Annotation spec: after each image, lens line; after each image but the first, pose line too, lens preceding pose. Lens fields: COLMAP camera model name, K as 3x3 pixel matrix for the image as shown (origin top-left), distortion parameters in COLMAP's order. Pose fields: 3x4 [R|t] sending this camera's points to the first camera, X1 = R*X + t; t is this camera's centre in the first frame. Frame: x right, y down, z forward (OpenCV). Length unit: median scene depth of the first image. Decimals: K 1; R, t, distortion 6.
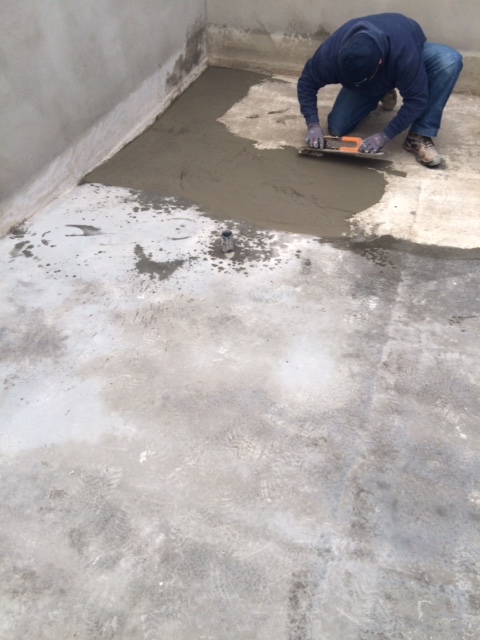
lens RADIAL K [[551.0, 0, 240.0], [0, 551.0, 320.0], [0, 0, 1]] dist [-0.009015, -0.012280]
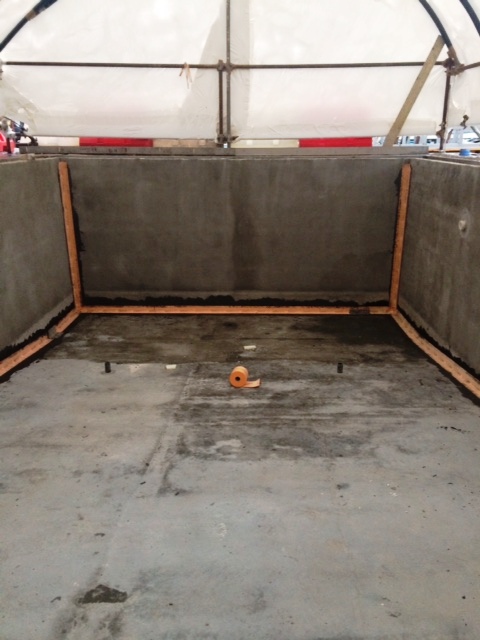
lens RADIAL K [[551.0, 0, 240.0], [0, 551.0, 320.0], [0, 0, 1]] dist [-0.009015, -0.012280]
pose [[0.955161, -0.044850, 0.292670, -0.178344], [0.177229, 0.878430, -0.443791, 0.827041], [-0.237186, 0.475761, 0.846991, -1.120034]]
